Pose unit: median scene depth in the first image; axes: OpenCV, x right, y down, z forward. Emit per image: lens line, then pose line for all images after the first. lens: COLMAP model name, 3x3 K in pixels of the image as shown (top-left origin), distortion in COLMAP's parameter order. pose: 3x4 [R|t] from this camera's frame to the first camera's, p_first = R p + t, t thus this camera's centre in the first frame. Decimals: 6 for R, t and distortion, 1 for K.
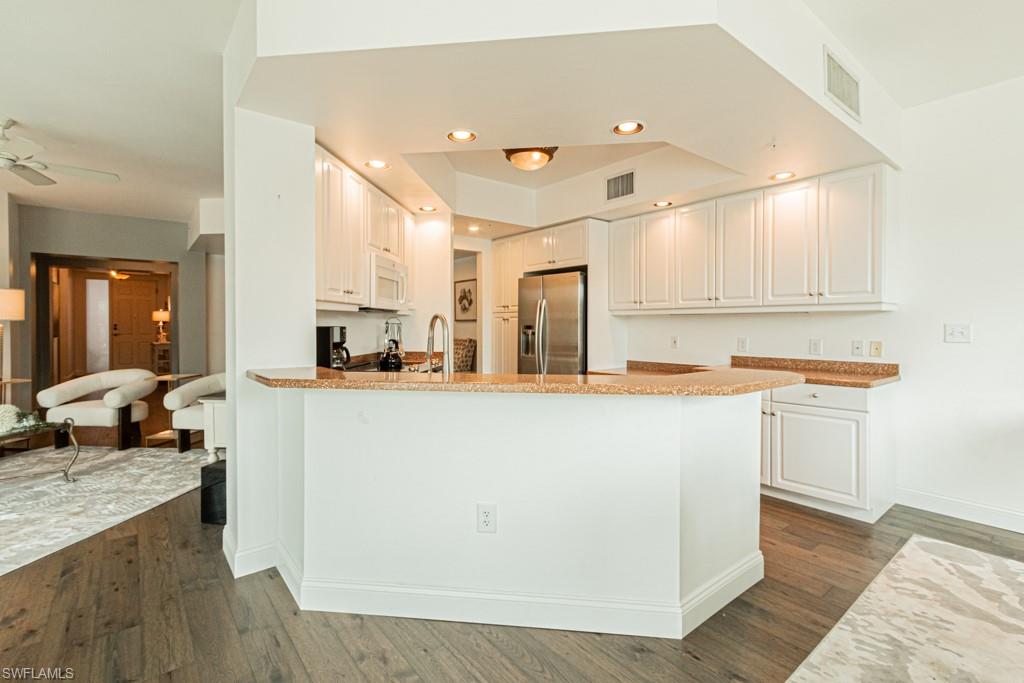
lens RADIAL K [[463.5, 0, 497.0], [0, 463.5, 325.1], [0, 0, 1]] dist [0.001446, 0.000159]
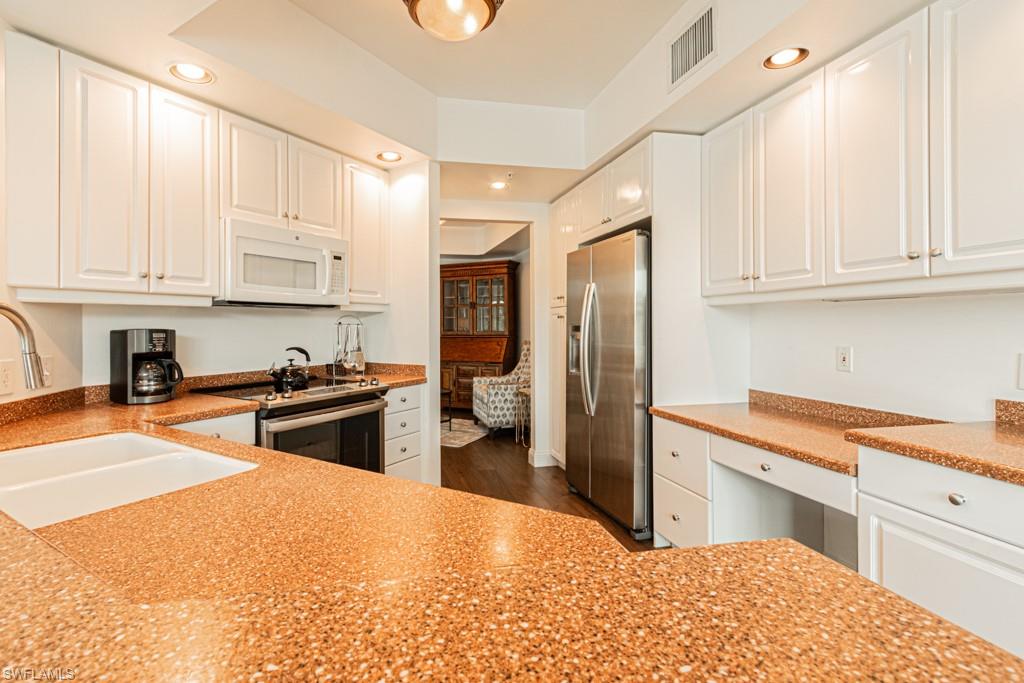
lens RADIAL K [[463.5, 0, 497.0], [0, 463.5, 325.1], [0, 0, 1]] dist [0.001446, 0.000159]
pose [[0.900256, -0.007362, -0.435300, 0.290048], [0.005984, 0.999972, -0.004537, 0.002267], [0.435321, 0.001480, 0.900274, 0.452185]]
